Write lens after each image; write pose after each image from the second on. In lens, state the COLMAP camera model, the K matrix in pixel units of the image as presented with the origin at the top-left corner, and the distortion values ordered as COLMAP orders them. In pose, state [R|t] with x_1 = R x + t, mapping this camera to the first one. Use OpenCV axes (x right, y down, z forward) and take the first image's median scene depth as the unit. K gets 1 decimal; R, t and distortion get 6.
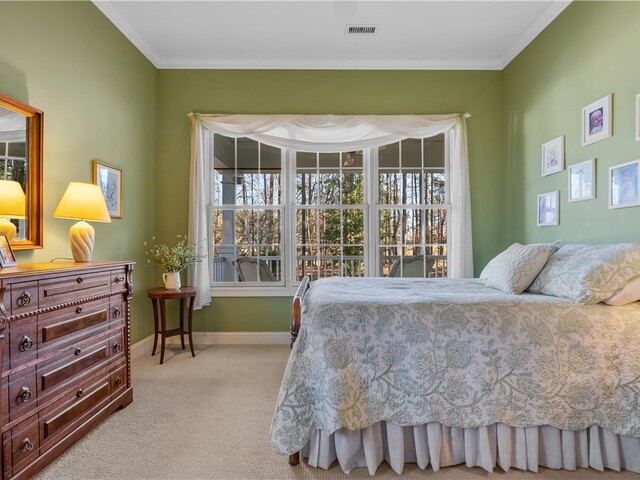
lens RADIAL K [[323.0, 0, 320.0], [0, 323.0, 240.0], [0, 0, 1]] dist [-0.003275, 0.000572]
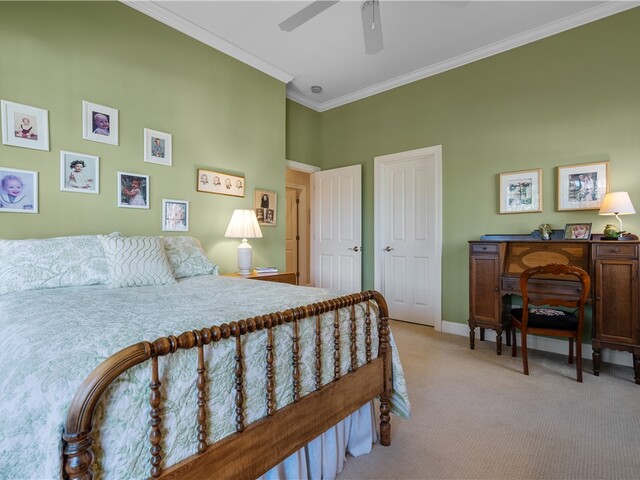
lens RADIAL K [[323.0, 0, 320.0], [0, 323.0, 240.0], [0, 0, 1]] dist [-0.003275, 0.000572]
pose [[-0.757423, -0.002707, 0.652919, -0.436291], [-0.003766, 0.999993, -0.000222, 0.026523], [-0.652914, -0.002627, -0.757428, 1.370987]]
